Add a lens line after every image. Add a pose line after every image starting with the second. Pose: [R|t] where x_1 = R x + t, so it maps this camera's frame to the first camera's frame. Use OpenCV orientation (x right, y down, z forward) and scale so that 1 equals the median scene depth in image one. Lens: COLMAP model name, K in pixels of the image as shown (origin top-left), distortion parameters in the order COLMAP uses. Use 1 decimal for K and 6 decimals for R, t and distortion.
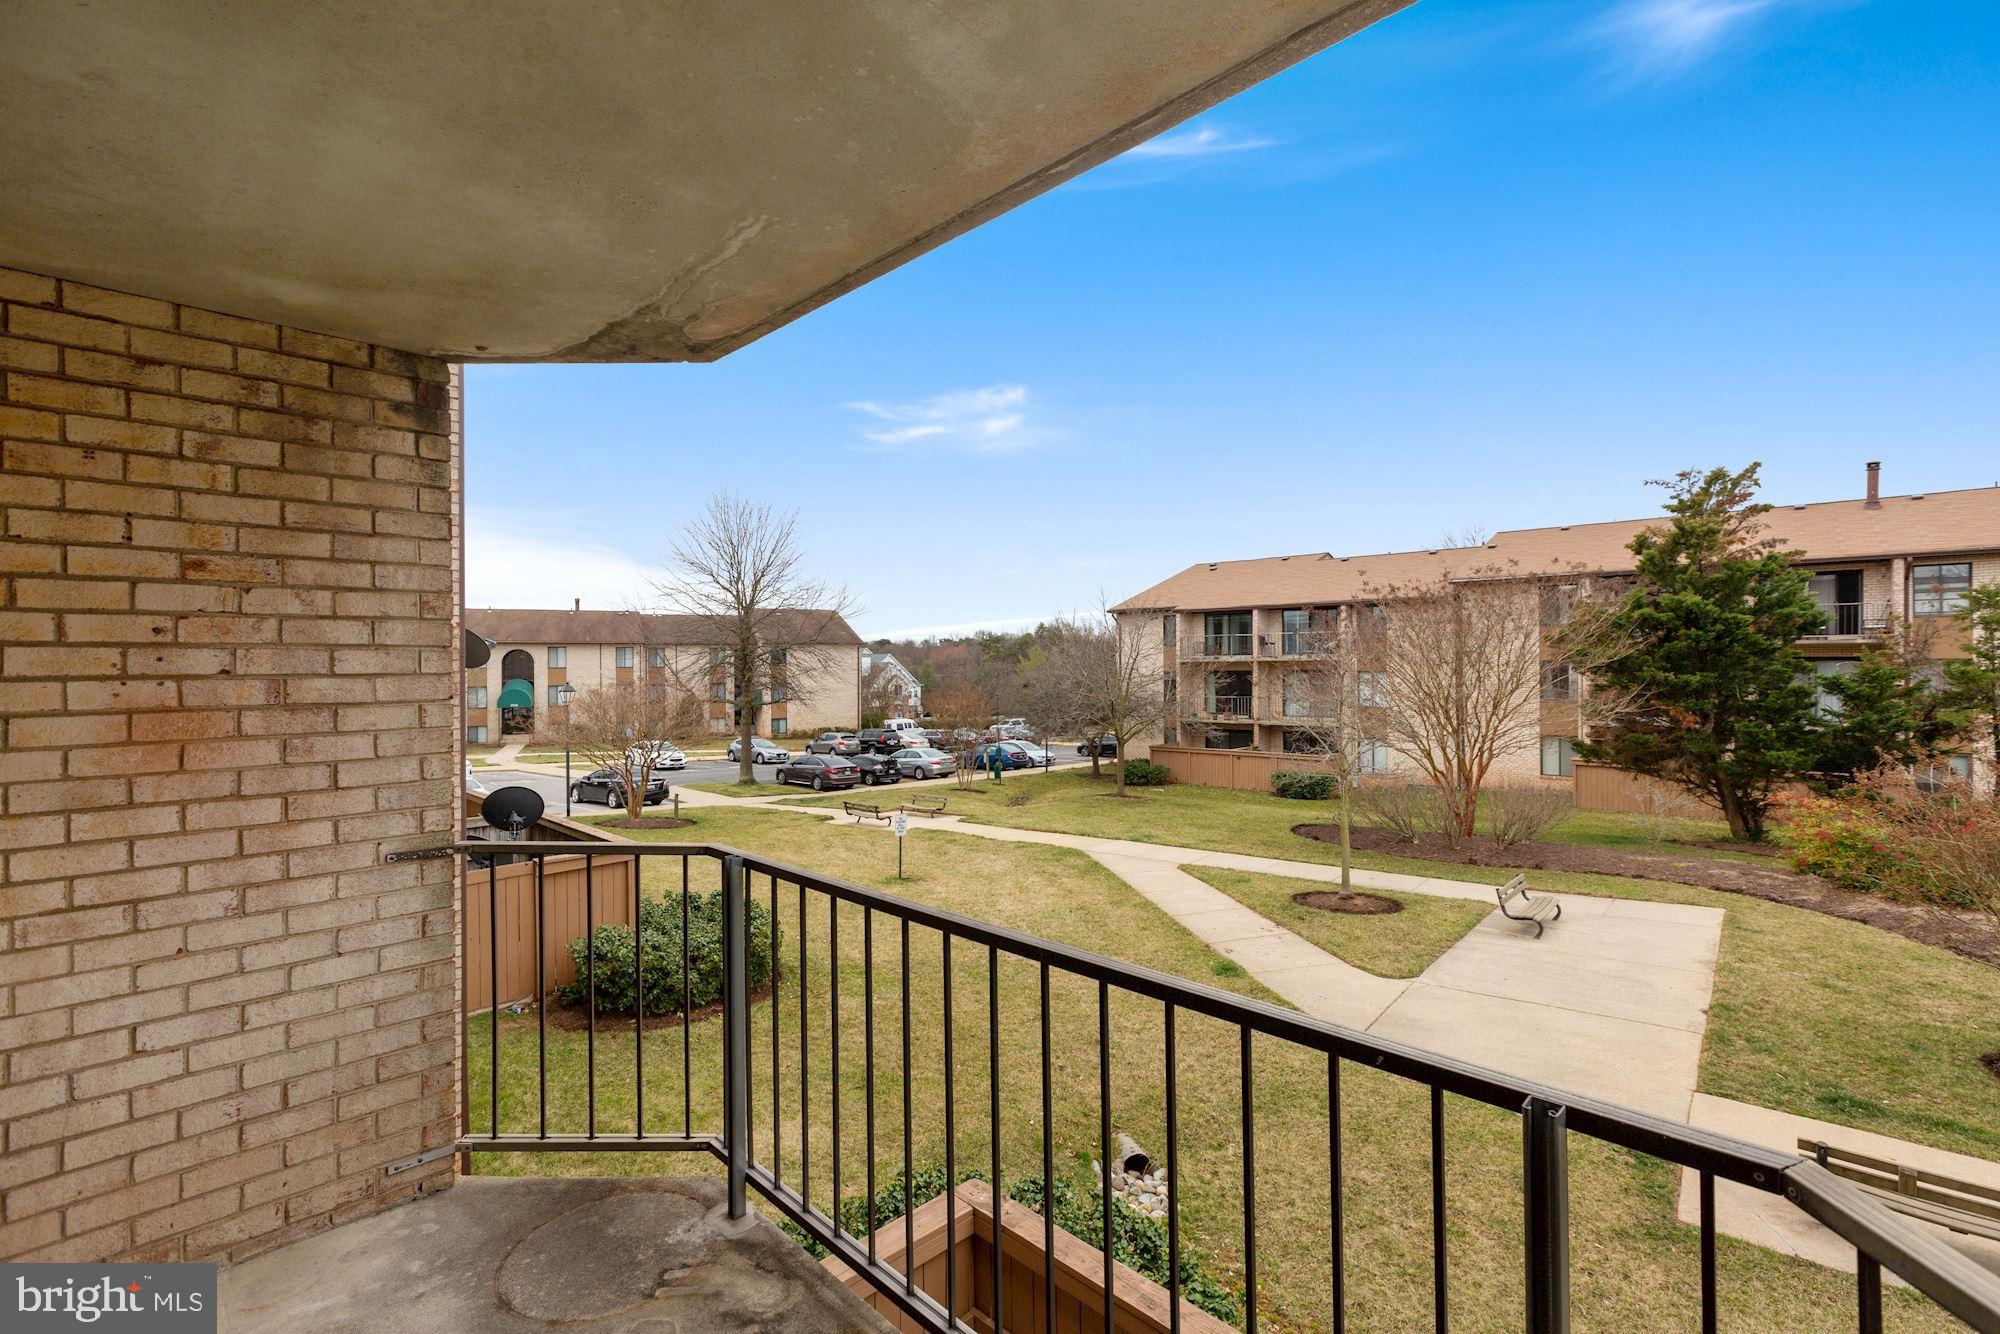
lens RADIAL K [[901.9, 0, 1012.4], [0, 901.9, 660.3], [0, 0, 1]] dist [0.004128, 0.000091]
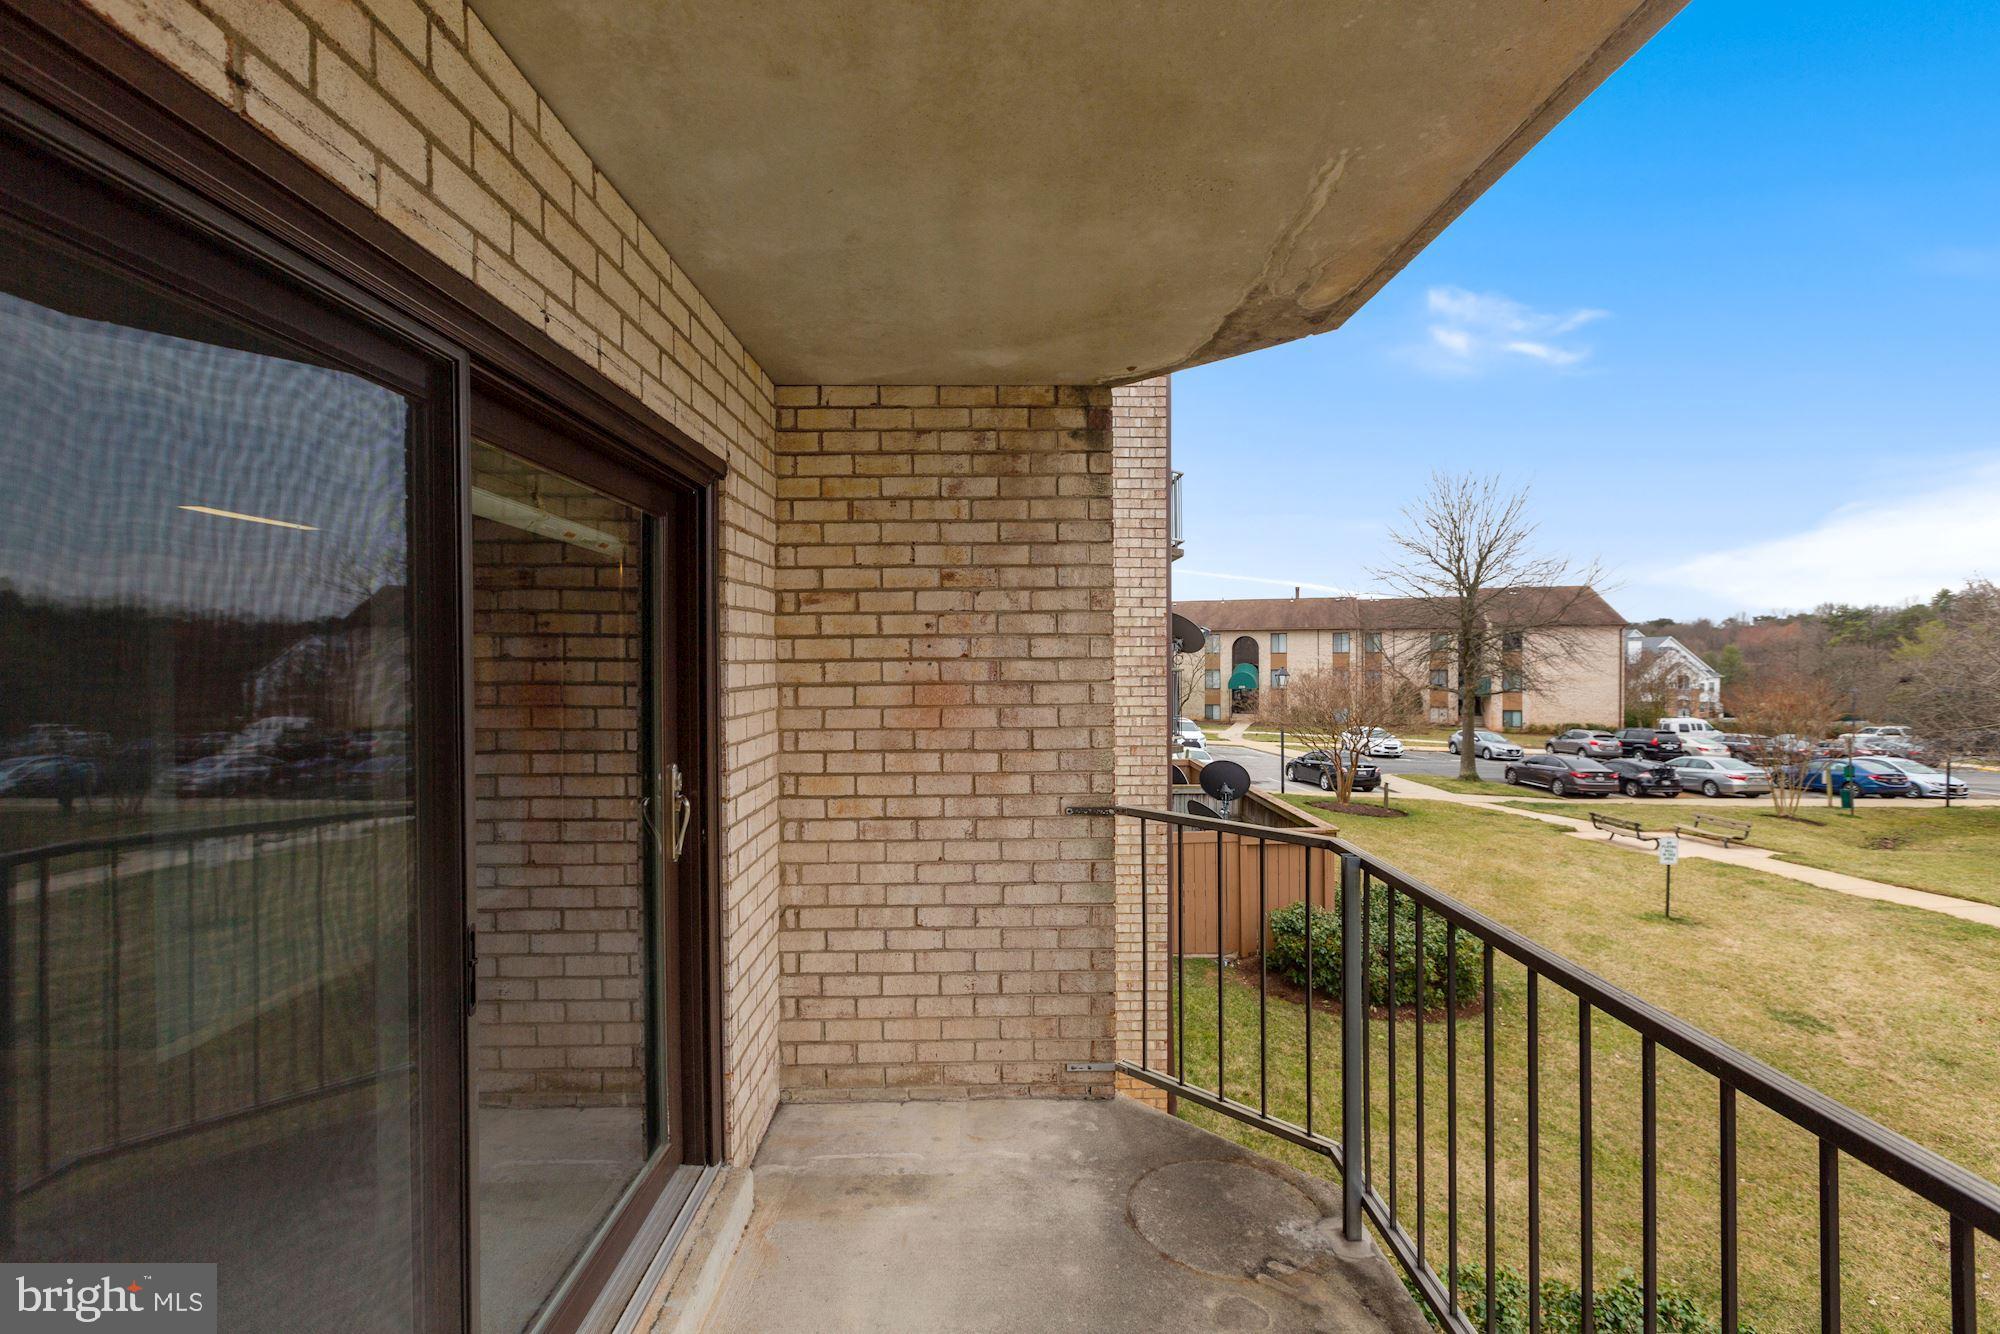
lens RADIAL K [[900.8, 0, 997.9], [0, 900.8, 661.5], [0, 0, 1]] dist [0.000827, 0.000147]
pose [[0.707370, 0.008520, -0.706792, 0.091246], [0.003761, 0.999868, 0.015817, 0.000591], [0.706833, -0.013847, 0.707244, 0.087070]]
